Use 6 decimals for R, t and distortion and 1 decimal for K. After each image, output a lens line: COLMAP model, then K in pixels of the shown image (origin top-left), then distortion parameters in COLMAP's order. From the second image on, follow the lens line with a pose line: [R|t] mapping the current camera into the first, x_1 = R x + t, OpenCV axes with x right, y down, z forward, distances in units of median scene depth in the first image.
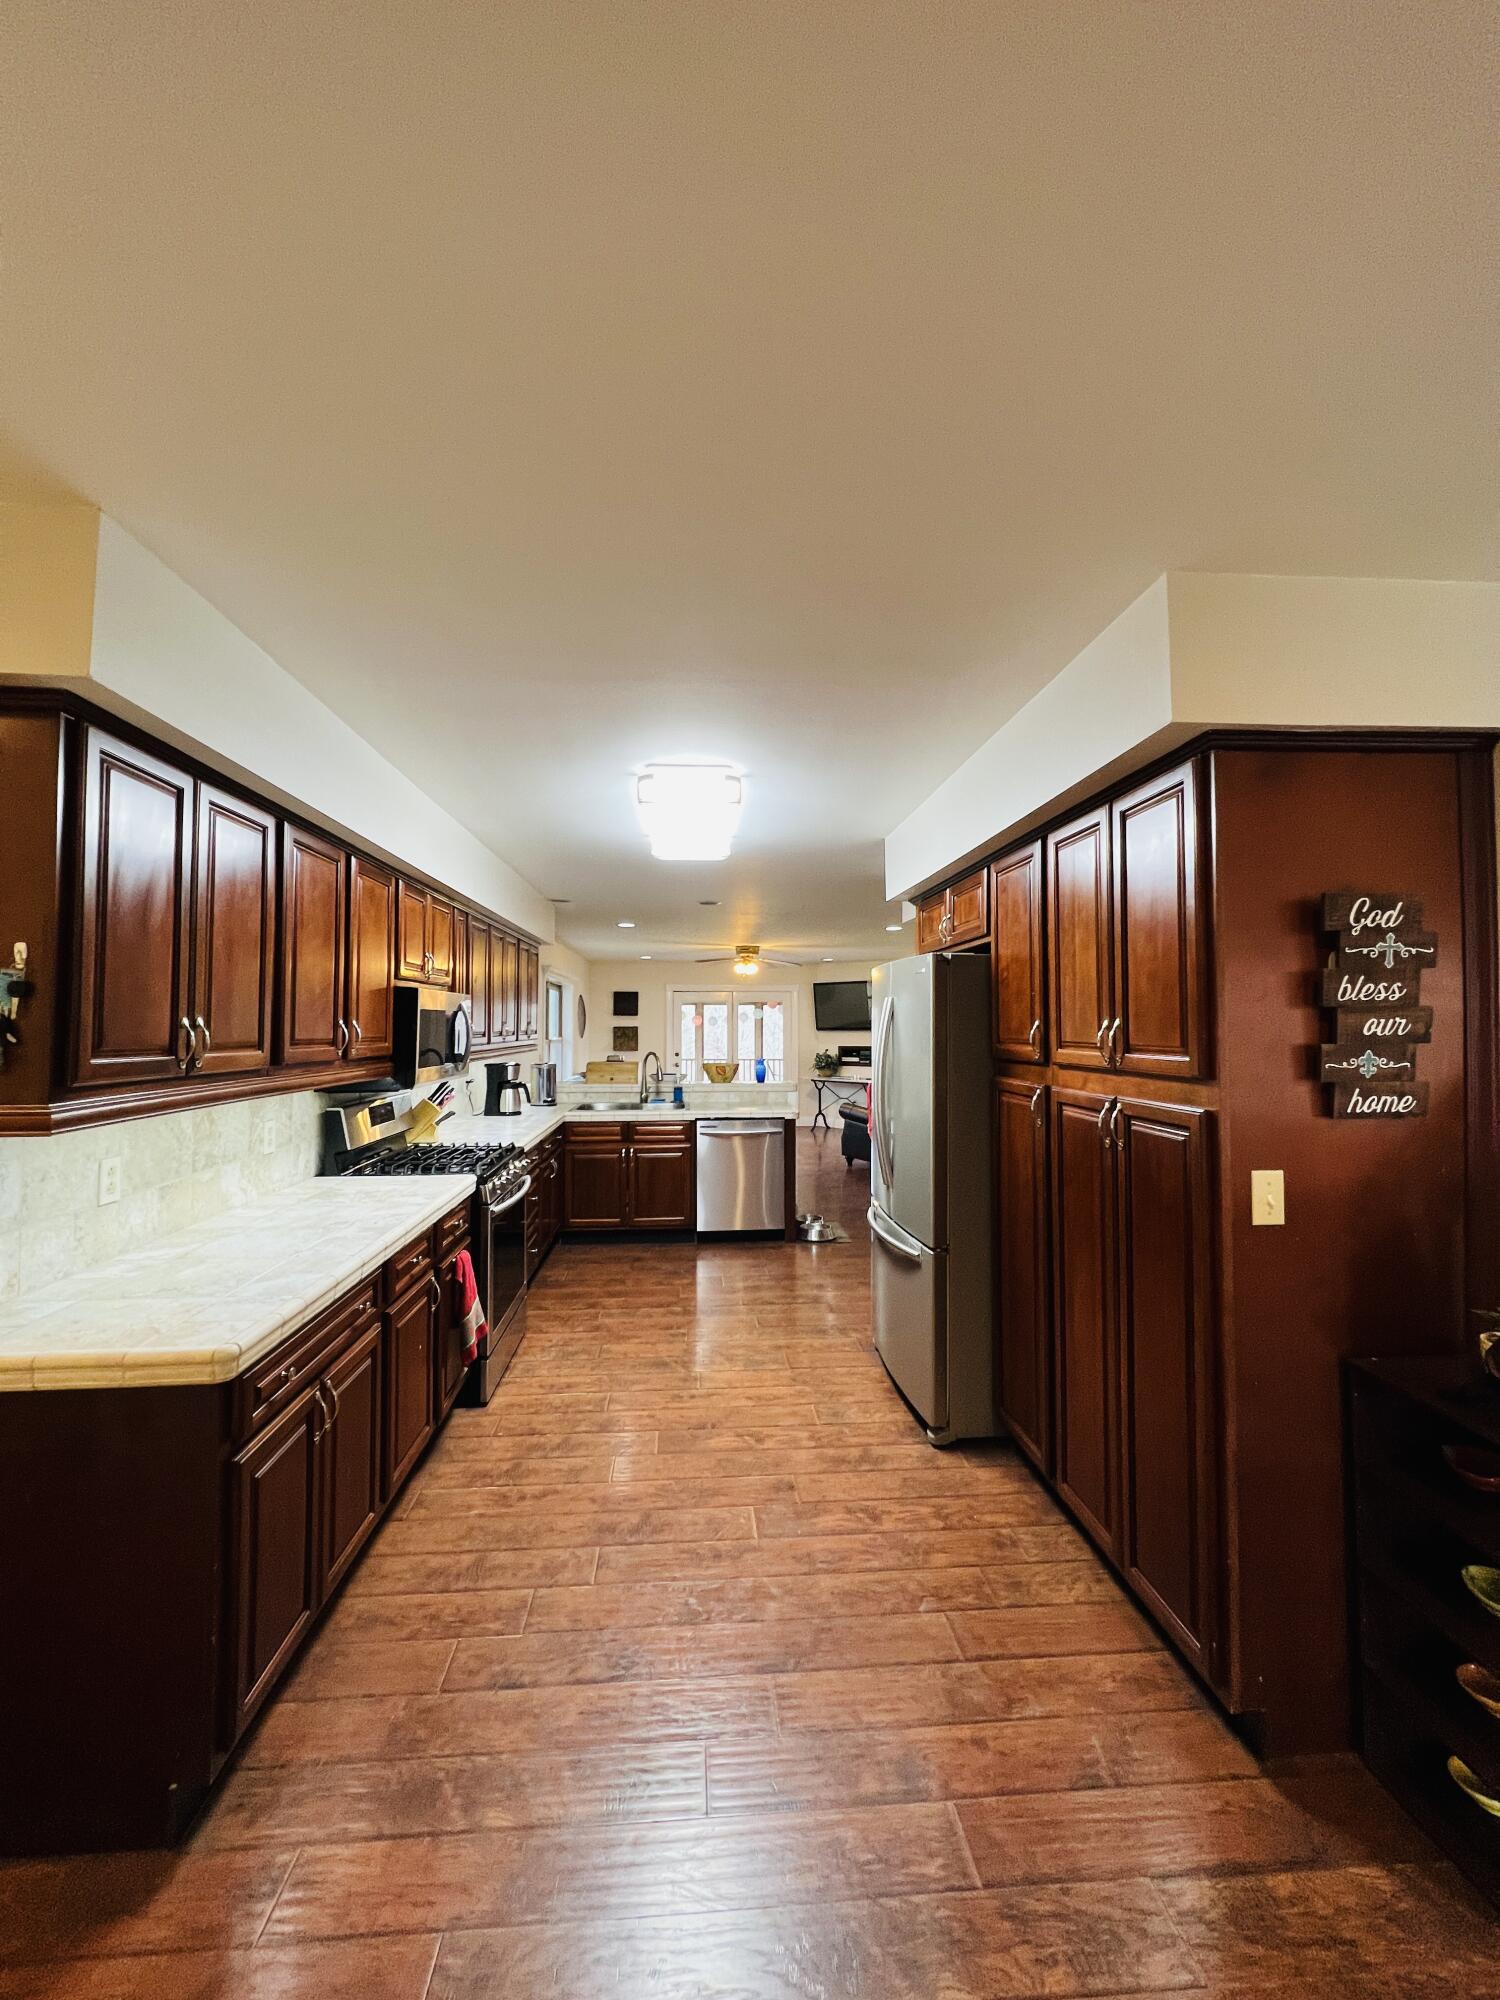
lens RADIAL K [[794.6, 0, 748.0], [0, 794.6, 1006.5], [0, 0, 1]] dist [-0.000460, -0.000004]
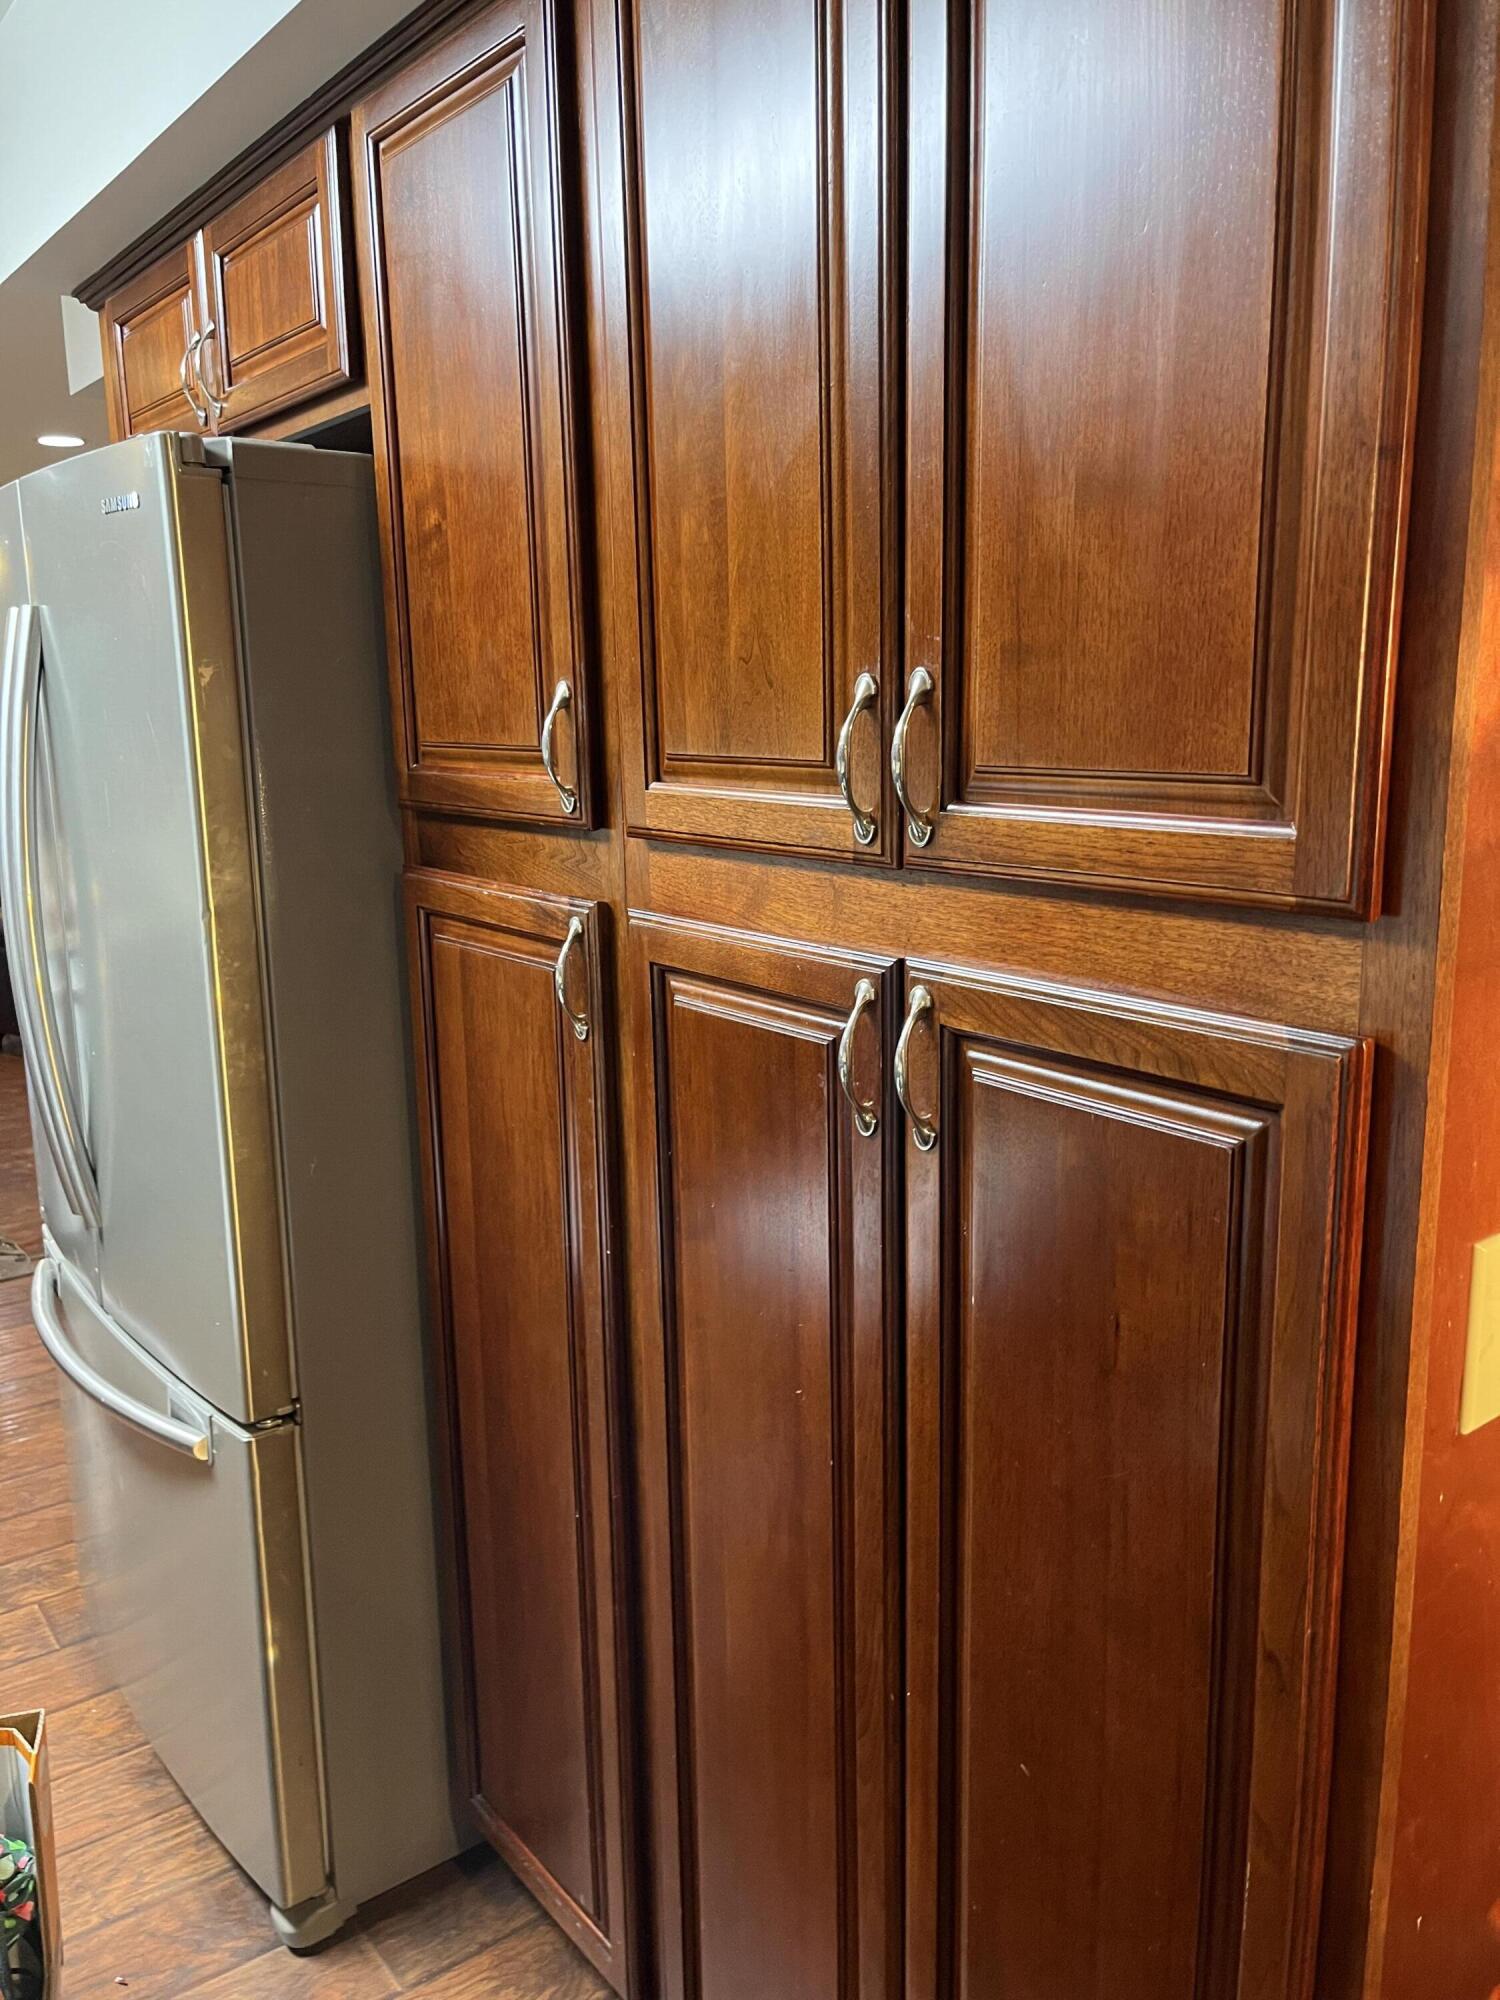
lens RADIAL K [[1537.7, 0, 758.5], [0, 1537.7, 1003.0], [0, 0, 1]] dist [0.007893, 0.000562]
pose [[0.837446, -0.122186, 0.532687, 0.119744], [0.002972, 0.975692, 0.219128, 0.010343], [-0.546512, -0.181925, 0.817452, 0.515211]]
